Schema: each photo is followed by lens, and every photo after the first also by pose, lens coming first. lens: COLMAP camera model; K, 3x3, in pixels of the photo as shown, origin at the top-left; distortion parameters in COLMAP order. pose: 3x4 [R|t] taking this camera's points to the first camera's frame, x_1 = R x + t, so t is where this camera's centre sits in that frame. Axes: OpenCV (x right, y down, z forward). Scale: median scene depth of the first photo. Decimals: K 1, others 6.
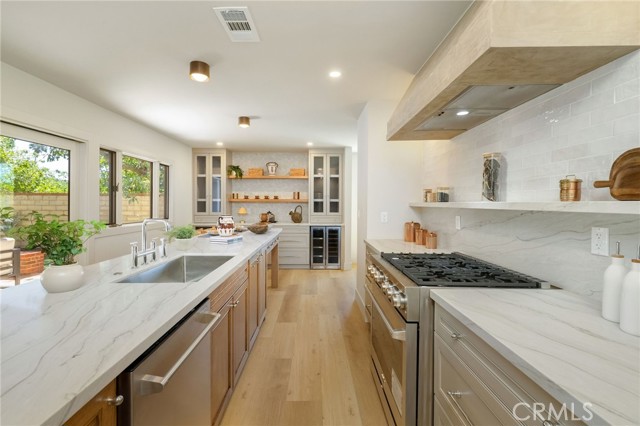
lens RADIAL K [[291.9, 0, 317.0], [0, 291.9, 211.6], [0, 0, 1]] dist [0.006089, 0.001240]
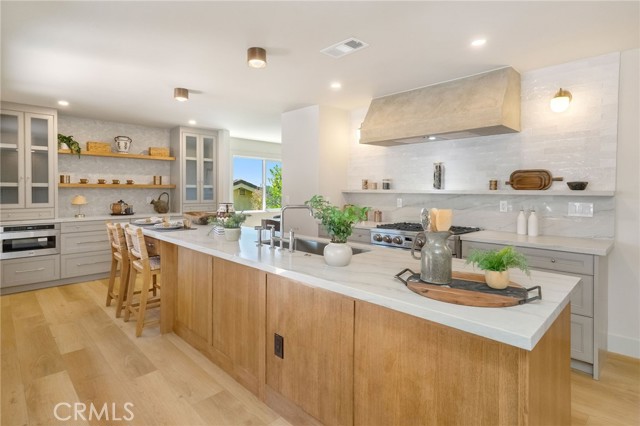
lens RADIAL K [[329.9, 0, 318.1], [0, 329.9, 197.3], [0, 0, 1]] dist [0.005038, 0.000959]
pose [[0.715539, -0.016174, 0.698386, -0.425948], [0.018700, 0.999817, 0.003996, -0.002823], [-0.698323, 0.010200, 0.715710, 0.025418]]
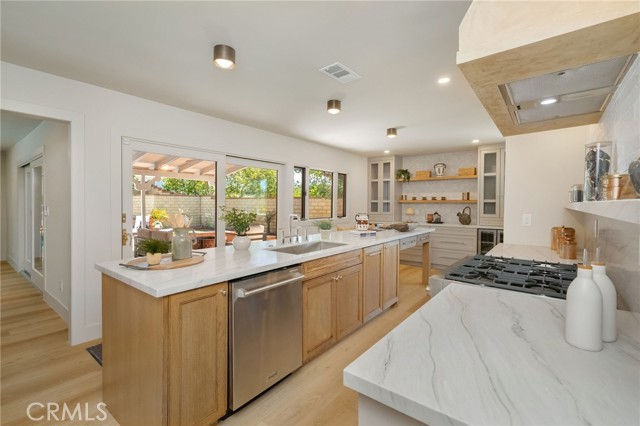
lens RADIAL K [[291.9, 0, 325.8], [0, 291.9, 208.5], [0, 0, 1]] dist [0.006089, 0.001240]
pose [[0.790027, 0.010200, -0.612987, 0.165439], [-0.019180, 0.999783, -0.008084, 0.002020], [0.612771, 0.018144, 0.790052, -0.034819]]
